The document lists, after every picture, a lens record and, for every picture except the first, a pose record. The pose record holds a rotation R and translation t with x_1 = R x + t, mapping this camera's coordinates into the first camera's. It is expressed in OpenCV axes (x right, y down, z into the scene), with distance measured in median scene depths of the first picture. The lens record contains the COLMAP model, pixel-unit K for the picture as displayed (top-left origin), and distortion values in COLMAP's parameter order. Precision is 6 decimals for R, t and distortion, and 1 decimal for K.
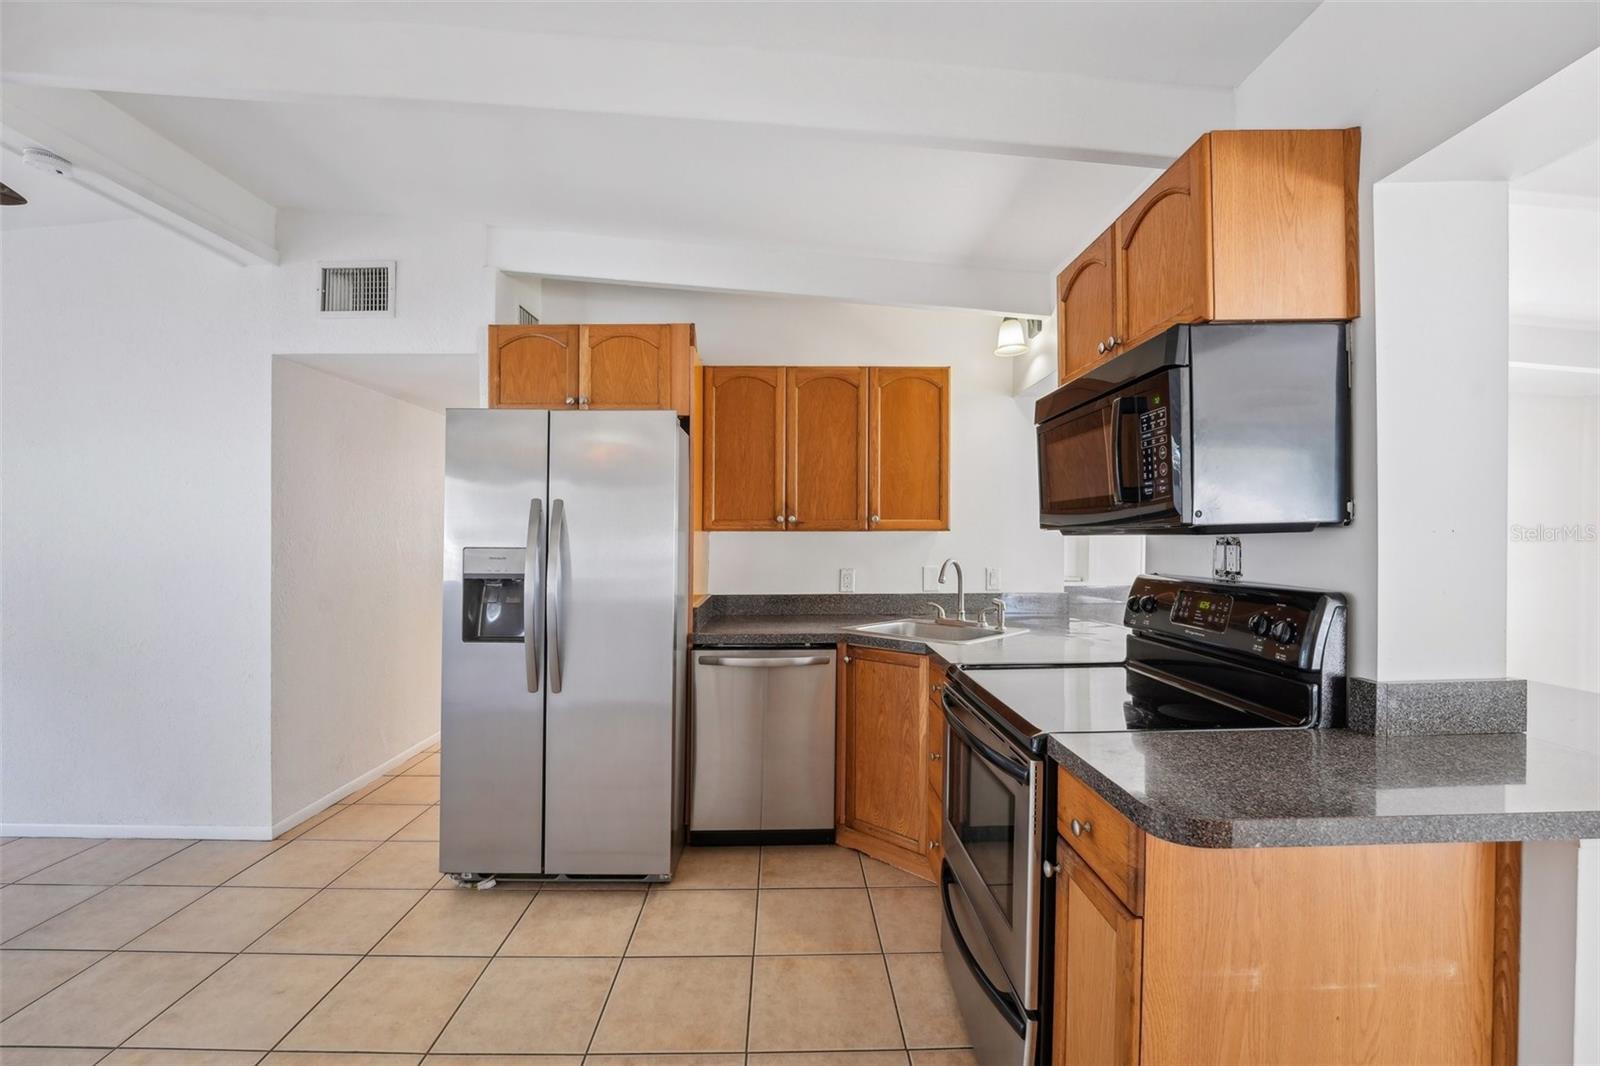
lens RADIAL K [[667.2, 0, 796.6], [0, 667.2, 536.5], [0, 0, 1]] dist [-0.026400, 0.001921]
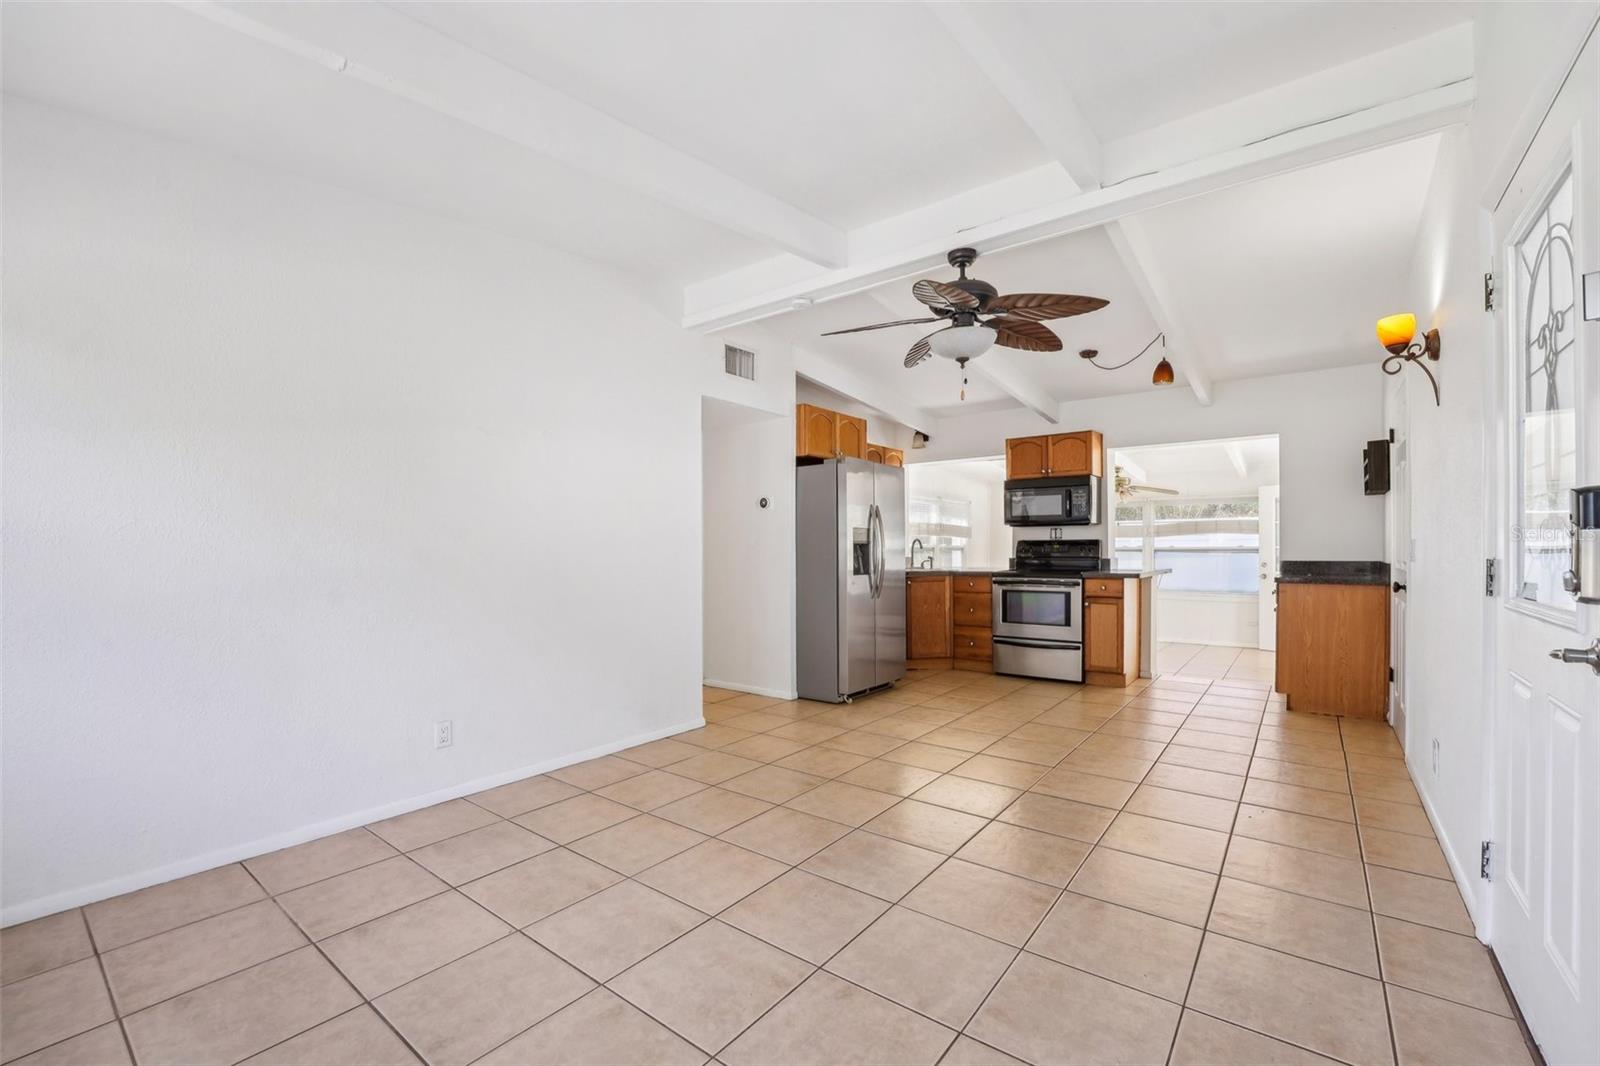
lens RADIAL K [[667.2, 0, 804.4], [0, 667.2, 553.4], [0, 0, 1]] dist [-0.026400, 0.001921]
pose [[0.622220, -0.008277, 0.782798, -1.858602], [0.002763, 0.999961, 0.008377, 0.065715], [-0.782837, -0.003049, 0.622219, -0.106454]]
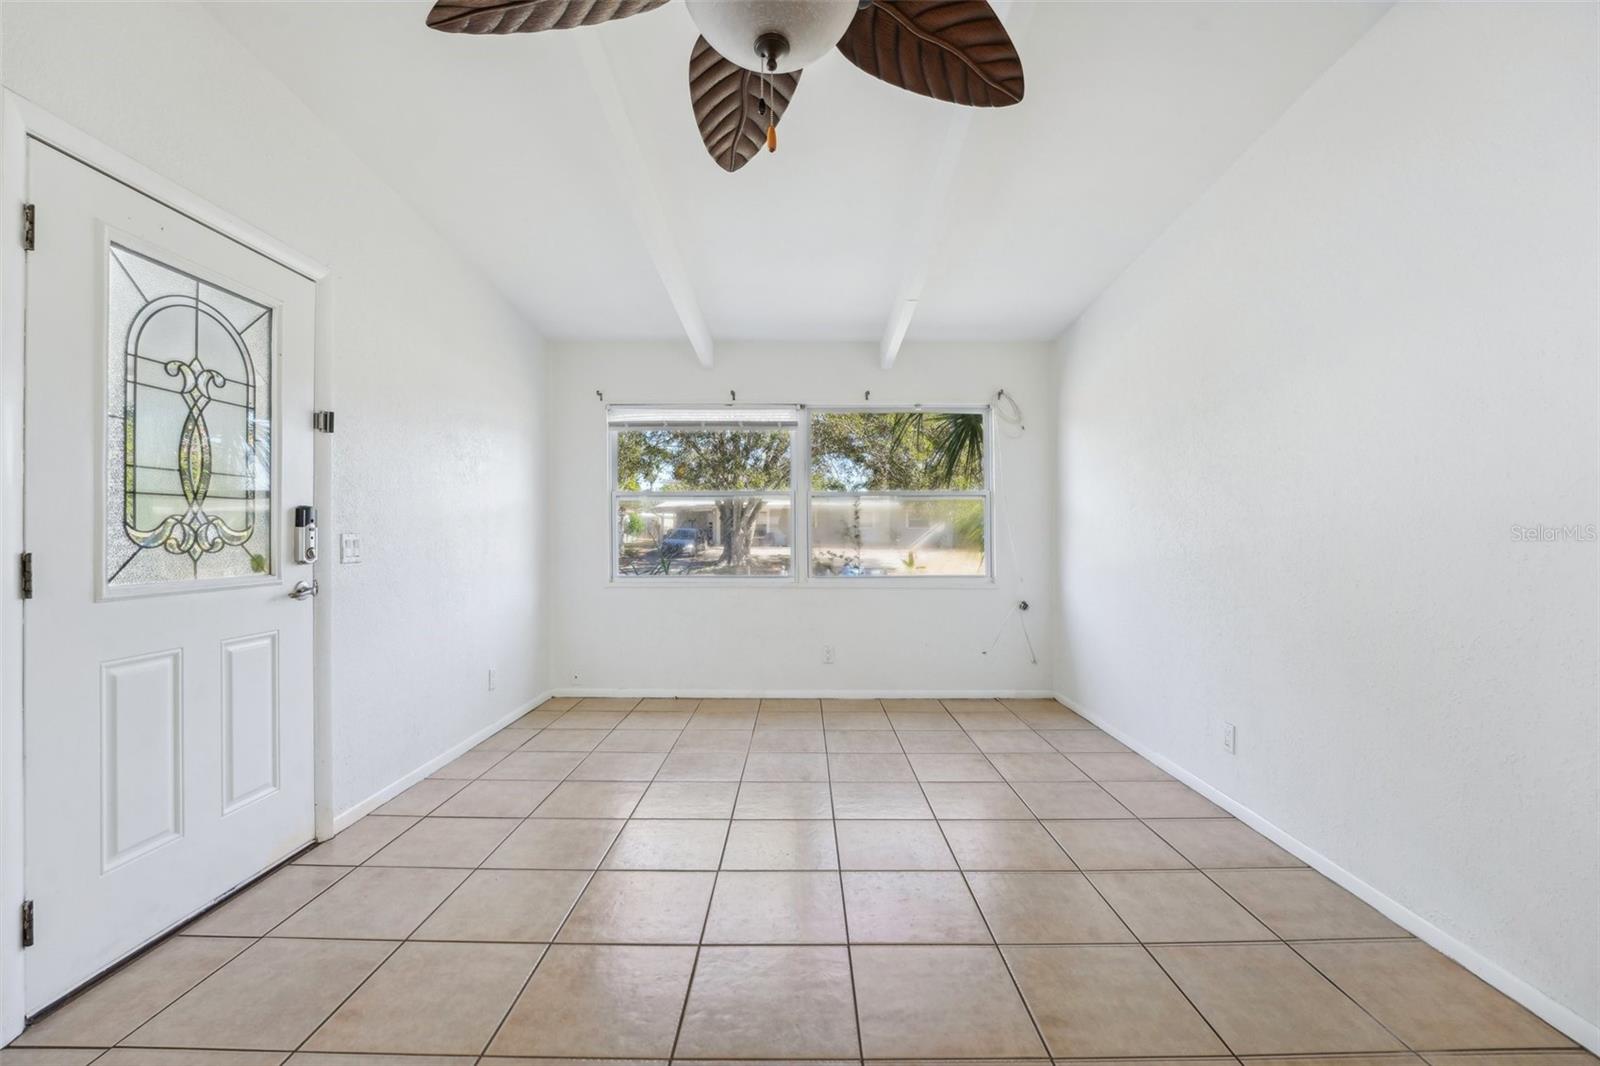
lens RADIAL K [[667.2, 0, 802.7], [0, 667.2, 527.7], [0, 0, 1]] dist [-0.026400, 0.001921]
pose [[-0.013615, -0.006287, -0.999888, -0.405487], [0.002100, 0.999978, -0.006316, 0.061847], [0.999905, -0.002186, -0.013602, 0.396439]]
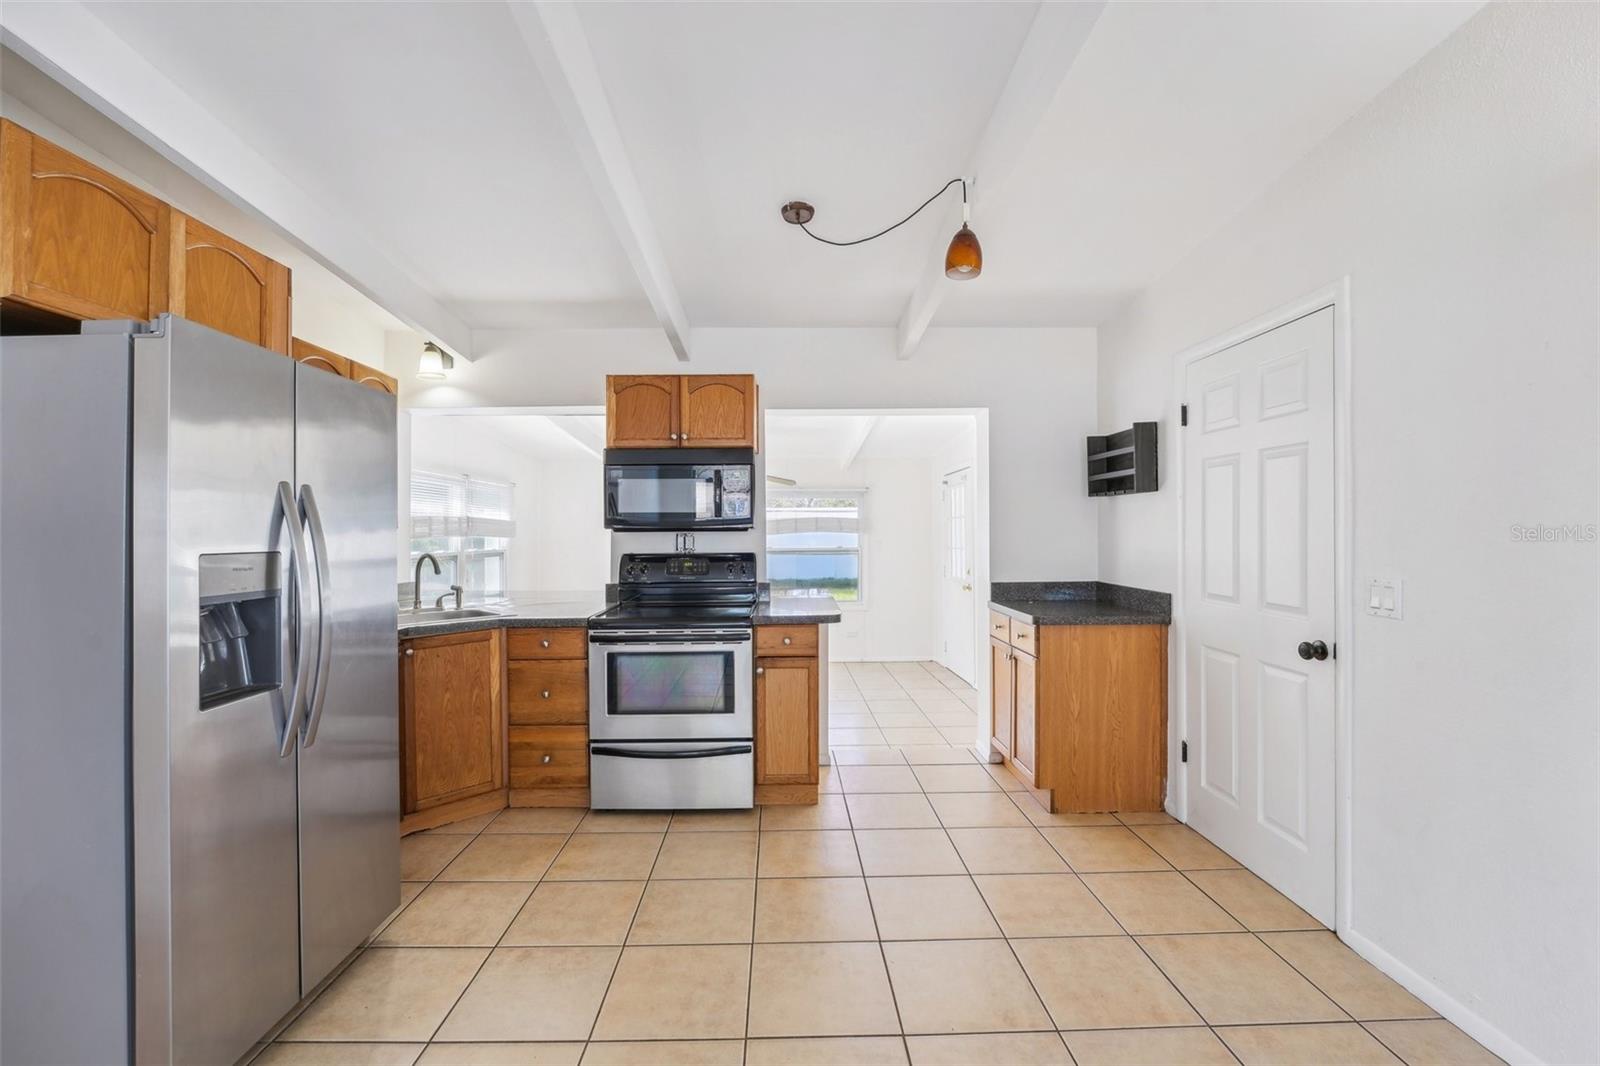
lens RADIAL K [[667.2, 0, 792.7], [0, 667.2, 530.2], [0, 0, 1]] dist [-0.026400, 0.001921]
pose [[-0.002916, 0.001484, 0.999995, -0.948860], [0.004573, 0.999988, -0.001470, -0.001572], [-0.999985, 0.004569, -0.002923, 0.399986]]
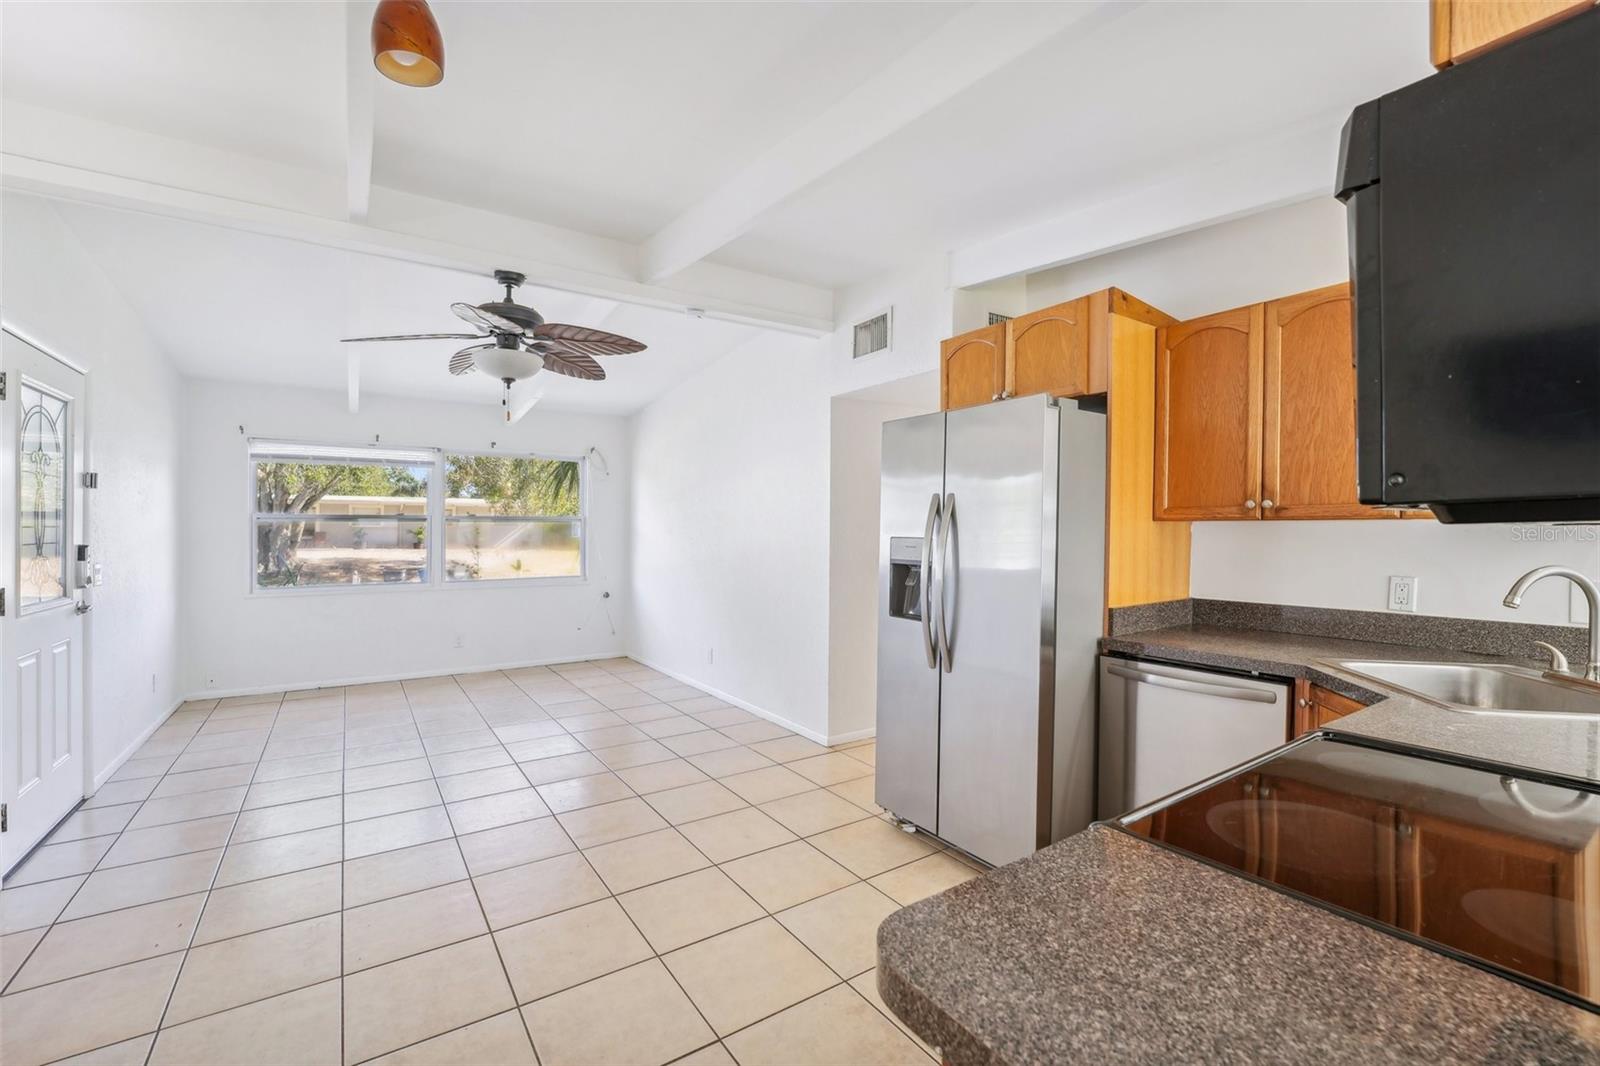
lens RADIAL K [[667.2, 0, 806.7], [0, 667.2, 520.0], [0, 0, 1]] dist [-0.026400, 0.001921]
pose [[0.556839, -0.009646, -0.830564, 0.352094], [-0.000024, 0.999932, -0.011629, 0.000192], [0.830620, 0.006496, 0.556801, 0.176832]]
